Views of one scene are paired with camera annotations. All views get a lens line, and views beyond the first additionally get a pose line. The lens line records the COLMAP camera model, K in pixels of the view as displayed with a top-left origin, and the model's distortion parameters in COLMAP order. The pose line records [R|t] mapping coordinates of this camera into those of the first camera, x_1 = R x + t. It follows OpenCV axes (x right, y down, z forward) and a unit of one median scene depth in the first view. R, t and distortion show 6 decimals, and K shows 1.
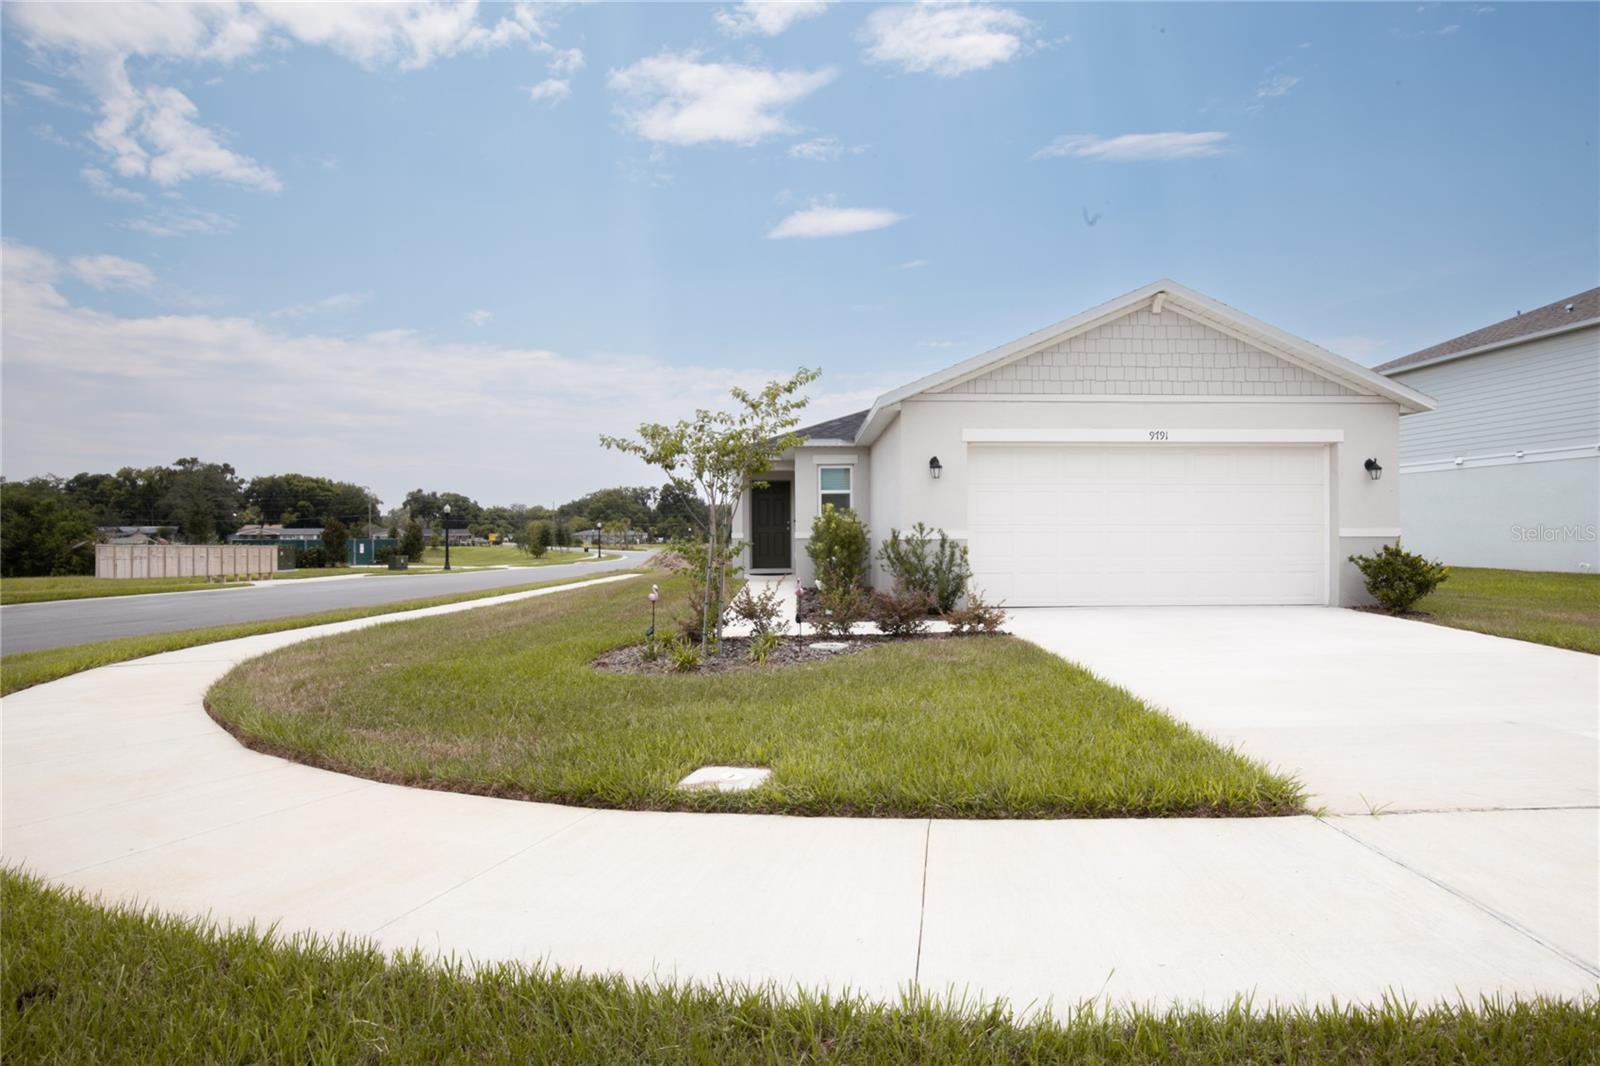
lens RADIAL K [[923.8, 0, 814.3], [0, 923.8, 530.2], [0, 0, 1]] dist [-0.034236, -0.001771]
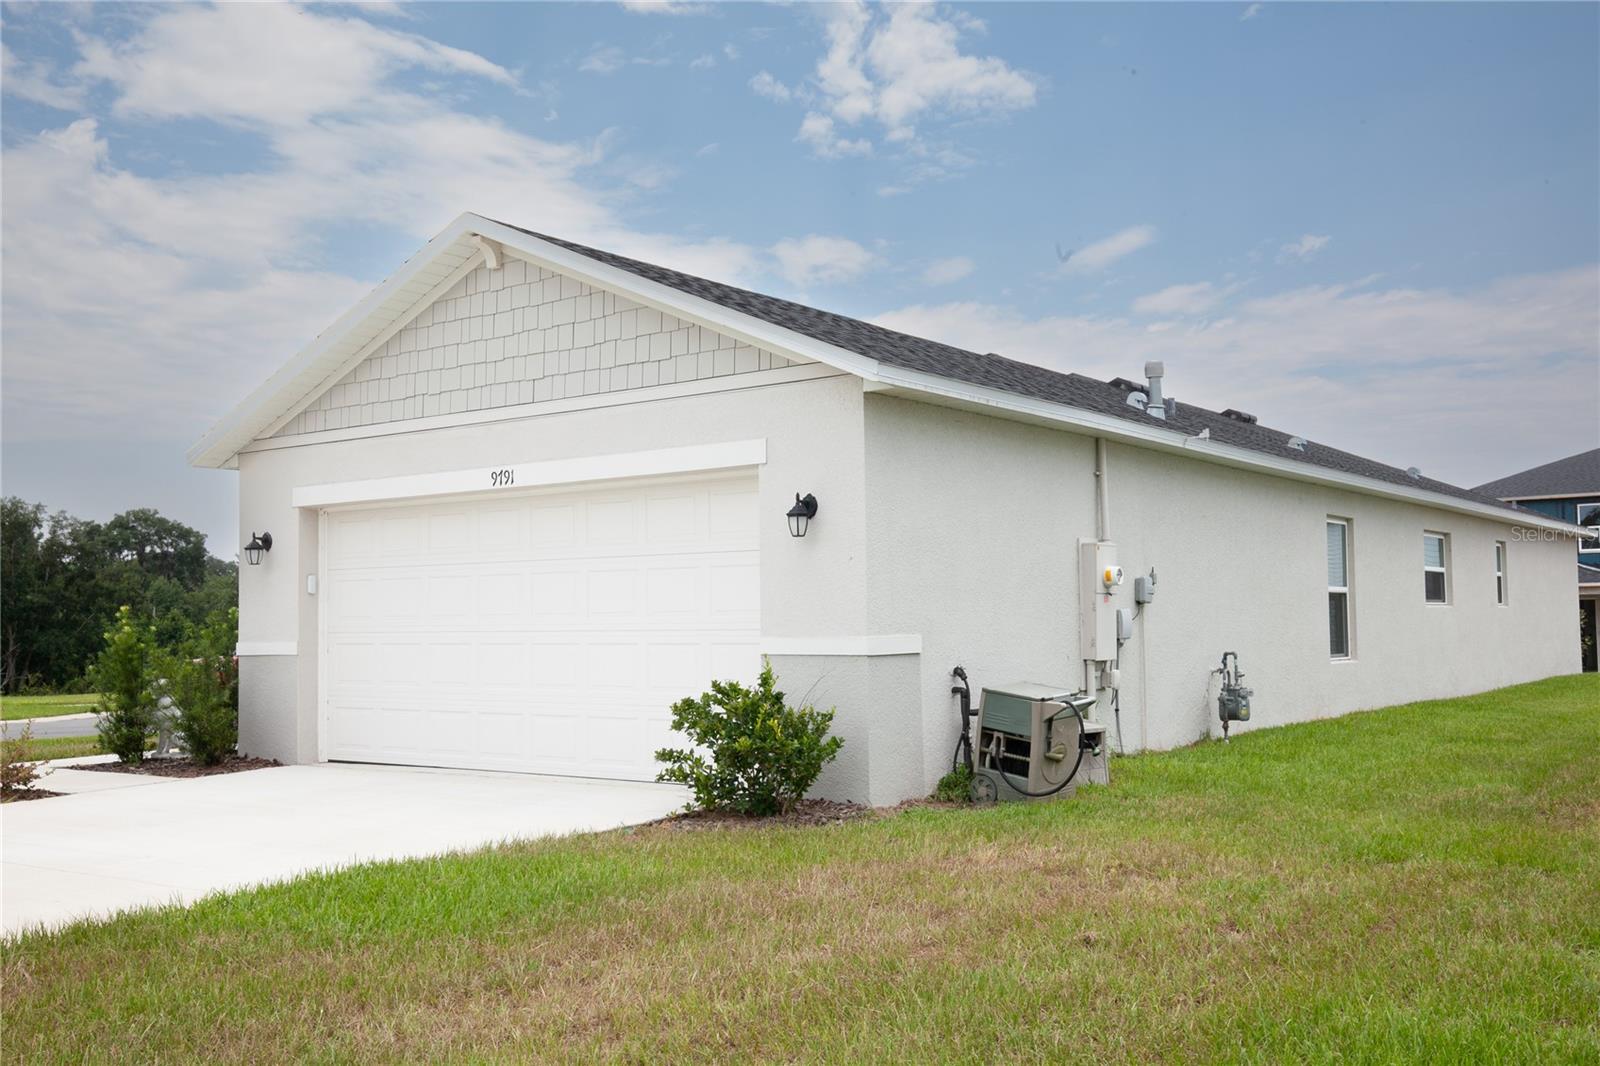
lens RADIAL K [[1586.9, 0, 801.8], [0, 1586.9, 534.9], [0, 0, 1]] dist [0.021711, 0.000000]
pose [[0.761863, -0.041117, -0.646432, 1.158782], [0.013994, 0.998795, -0.047036, -0.017300], [0.647588, 0.026789, 0.761520, 0.360256]]
